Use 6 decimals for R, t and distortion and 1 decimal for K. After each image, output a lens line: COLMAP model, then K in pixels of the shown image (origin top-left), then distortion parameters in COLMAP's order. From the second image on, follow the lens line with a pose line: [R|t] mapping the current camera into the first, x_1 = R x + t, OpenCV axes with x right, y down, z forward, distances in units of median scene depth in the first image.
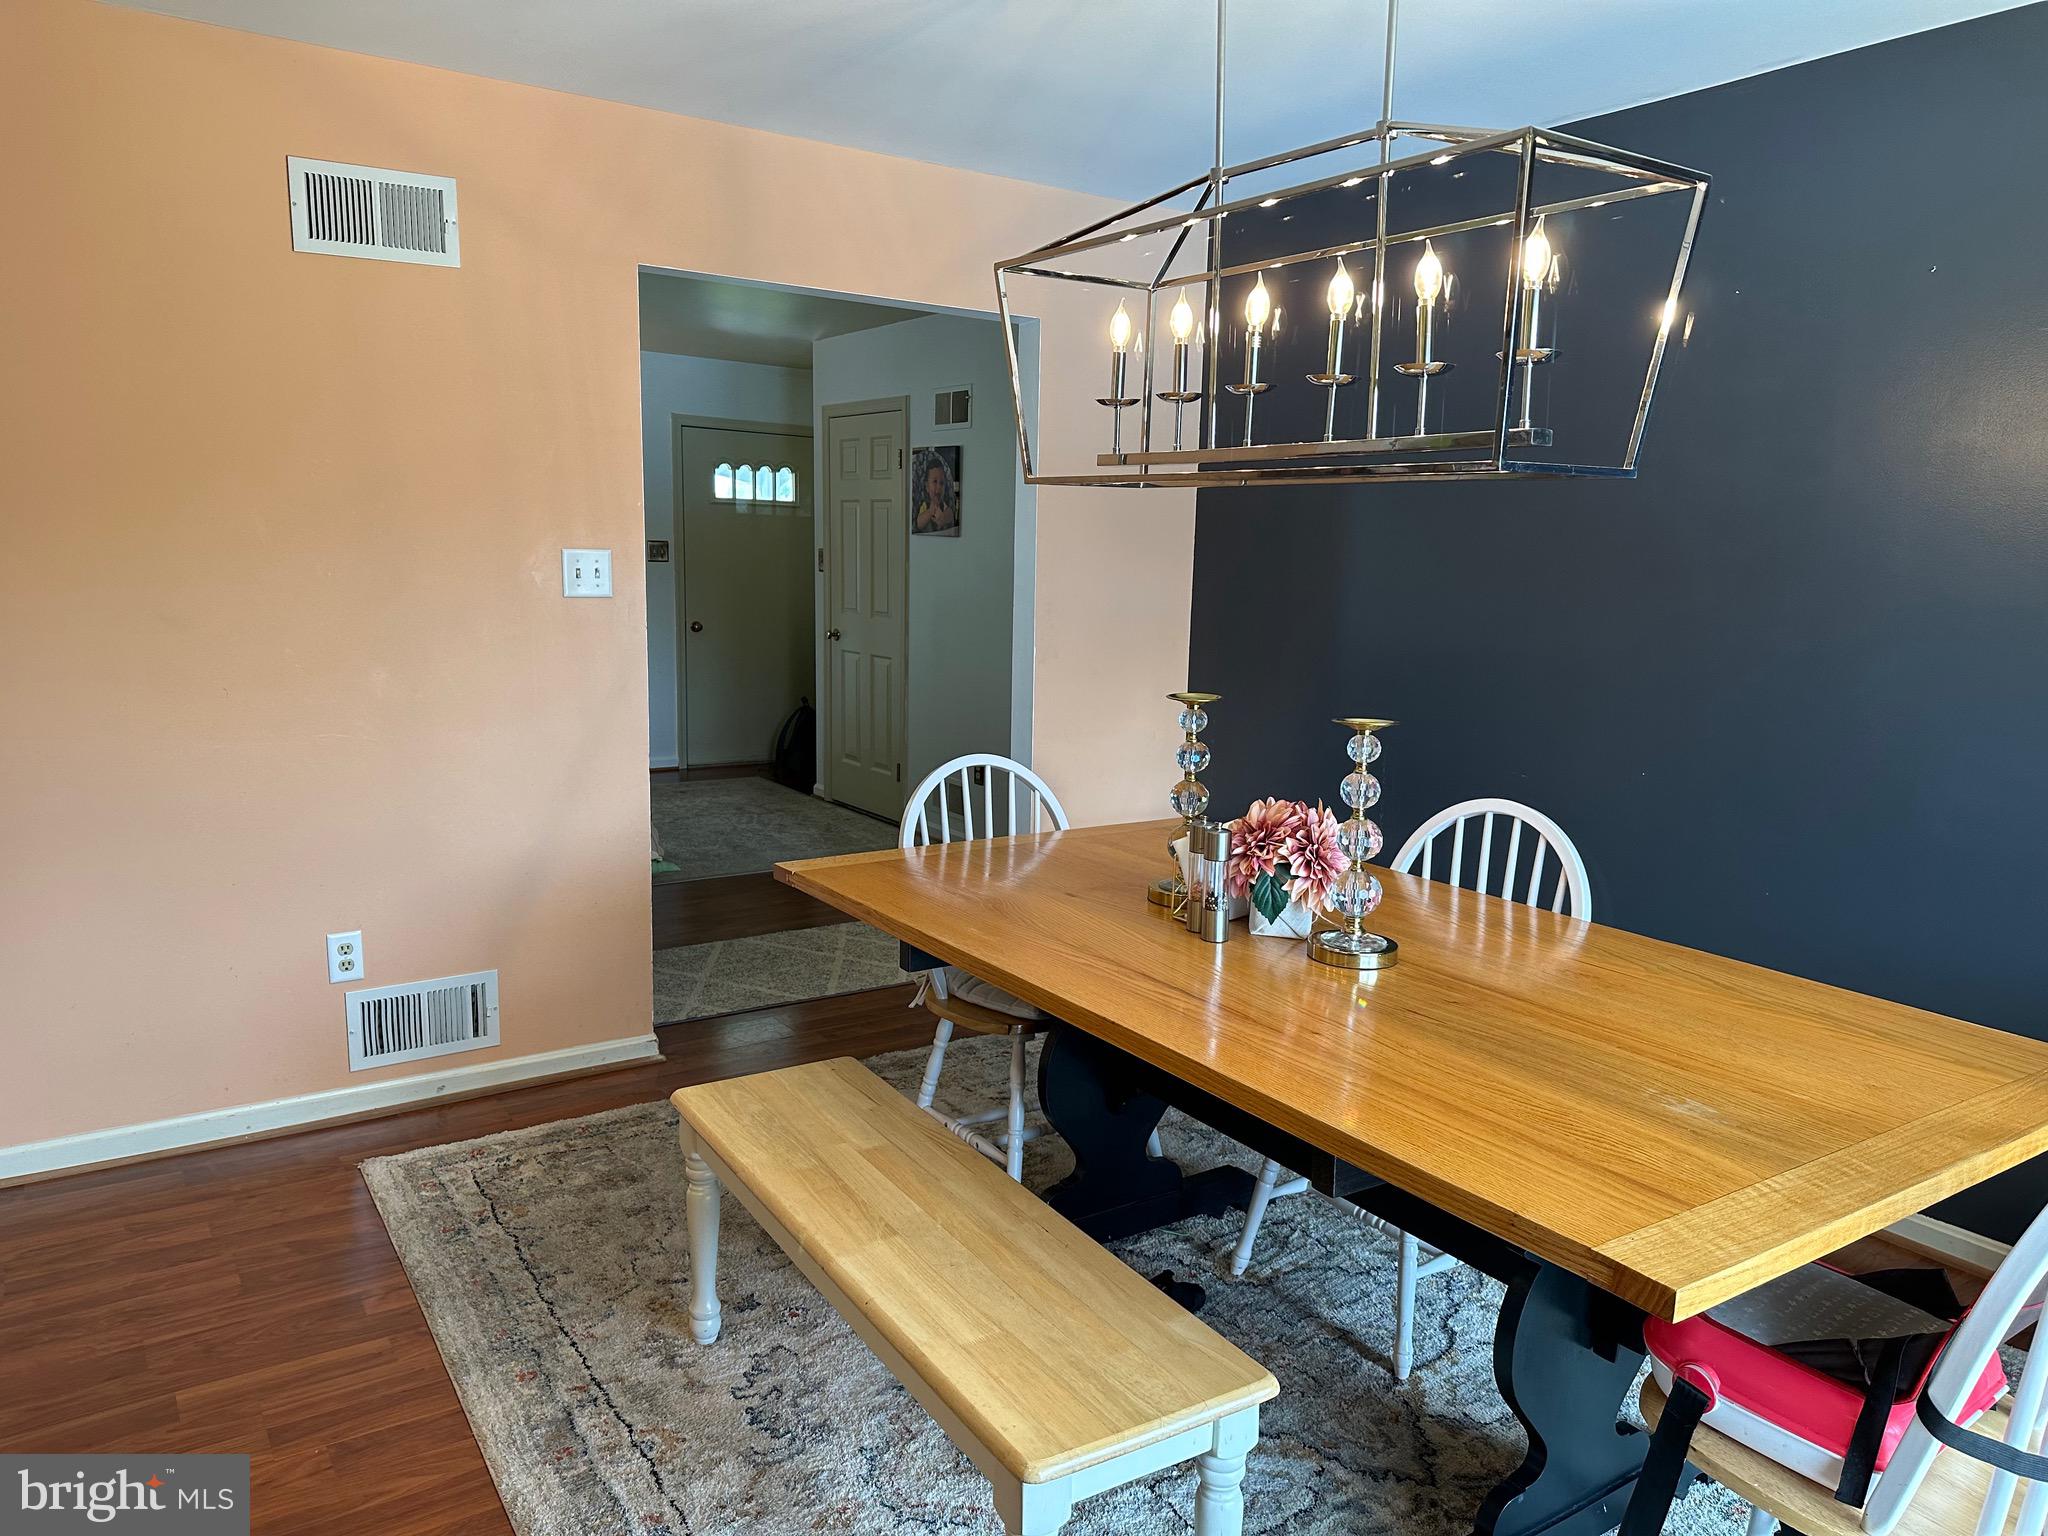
lens RADIAL K [[1450.2, 0, 1023.3], [0, 1450.2, 774.9], [0, 0, 1]] dist [0.067873, -0.031251]
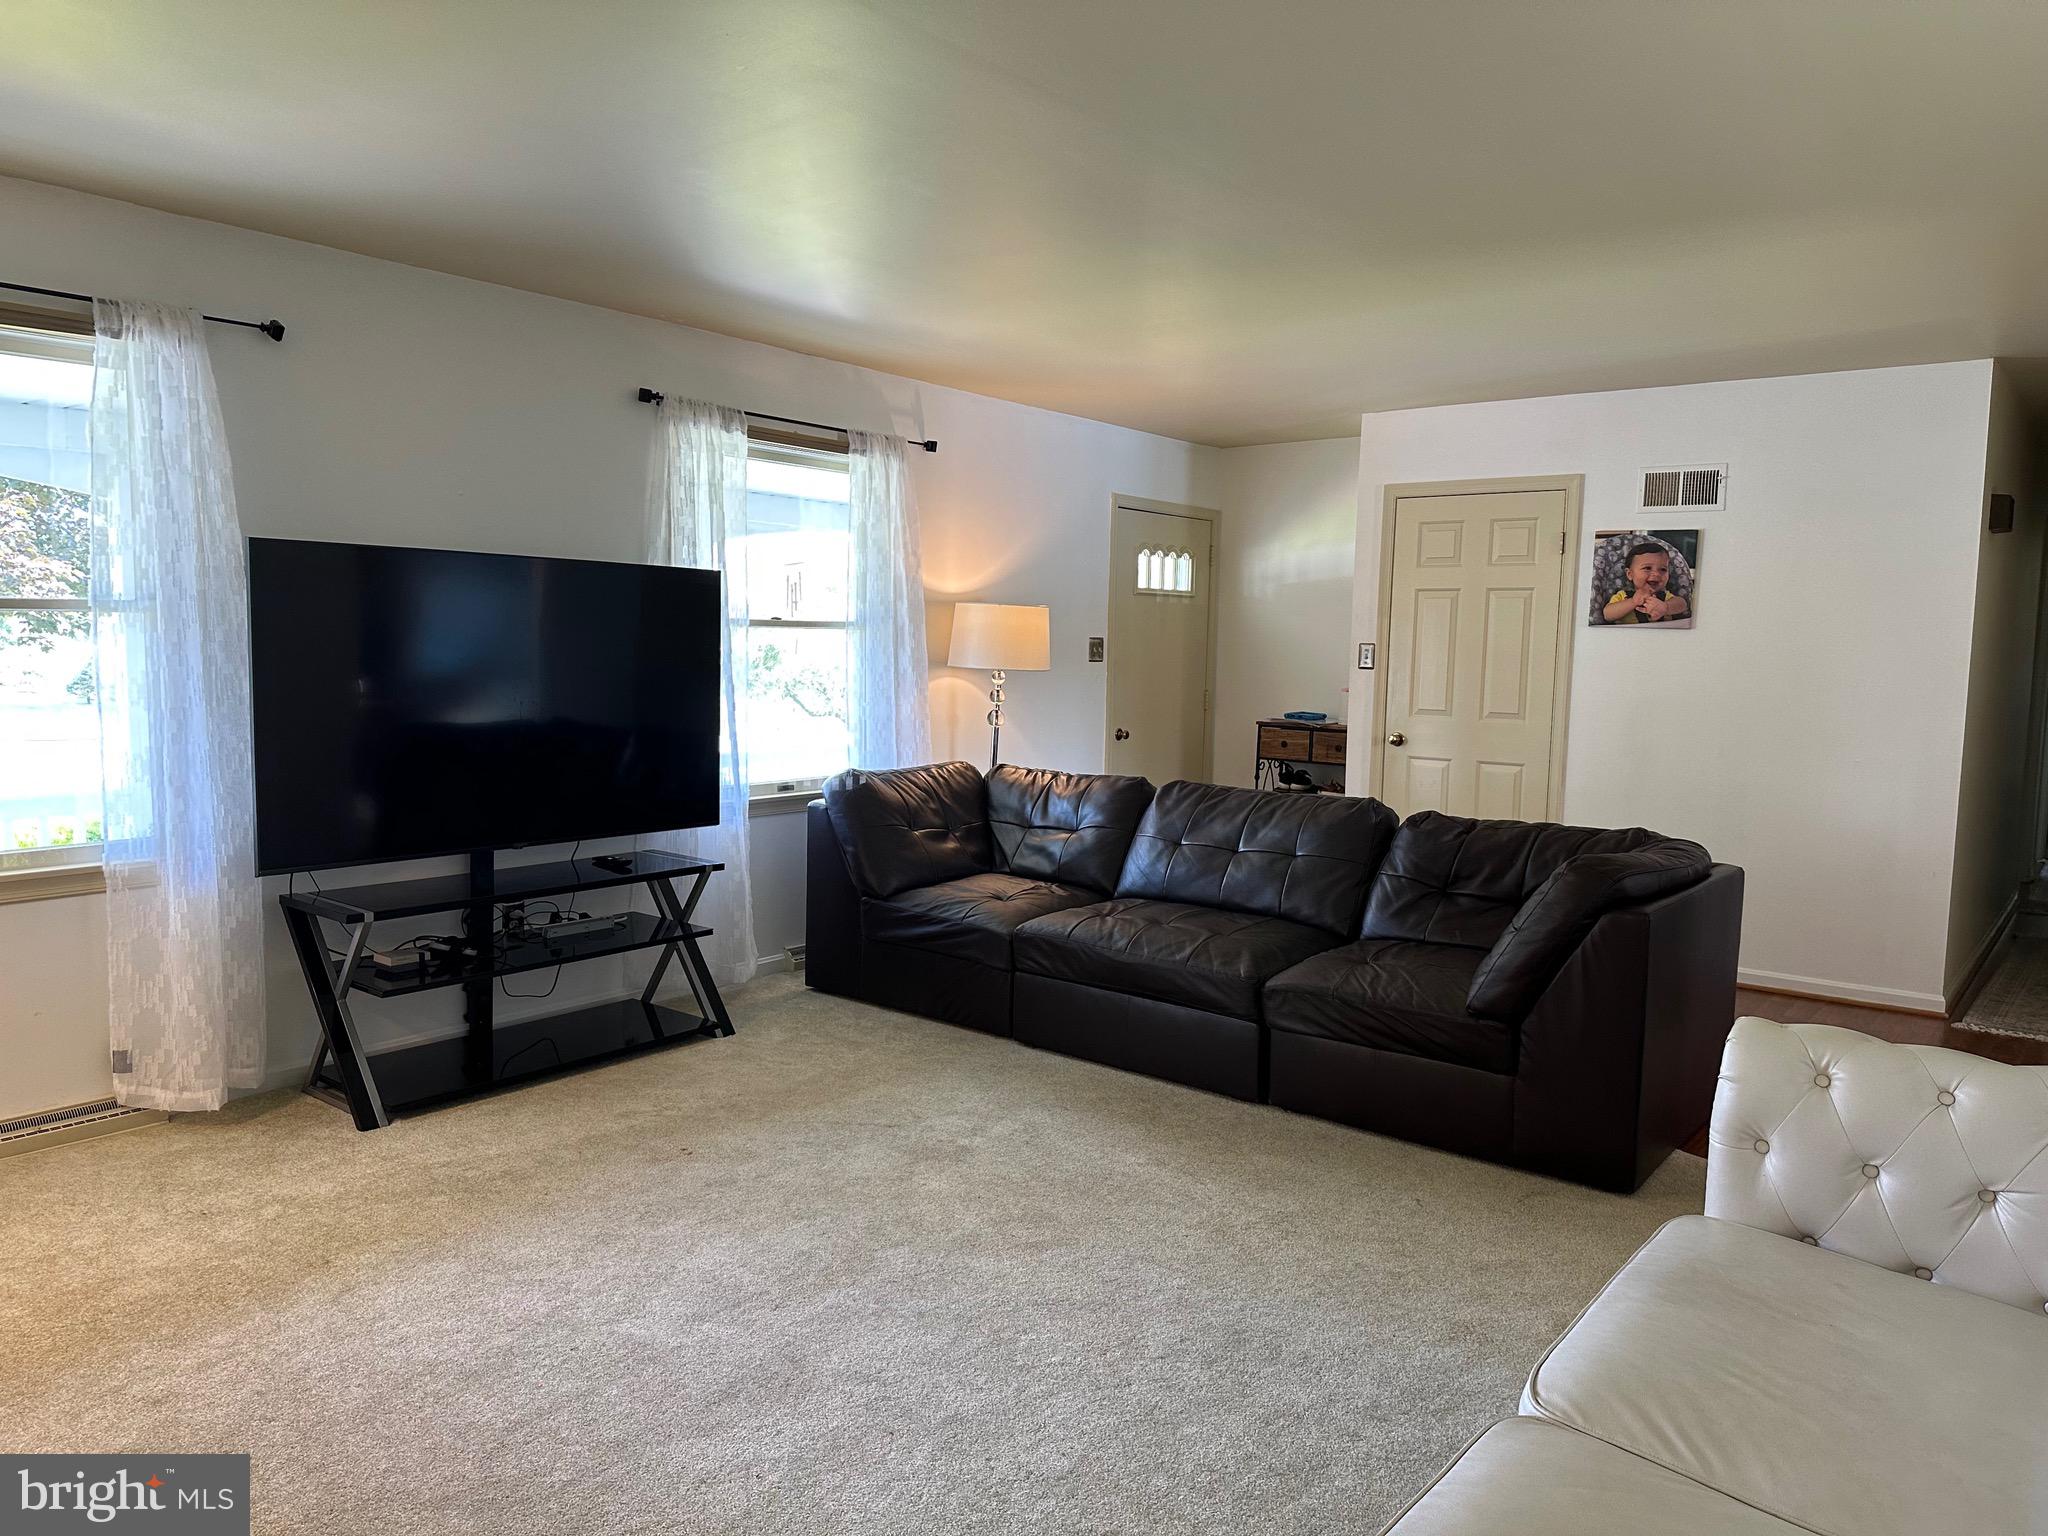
lens RADIAL K [[1450.2, 0, 1022.3], [0, 1450.2, 776.7], [0, 0, 1]] dist [0.067873, -0.031251]
pose [[0.955195, -0.042521, 0.292906, -0.528521], [0.057797, 0.997372, -0.043695, -0.041178], [-0.290278, 0.058667, 0.955142, 0.185153]]
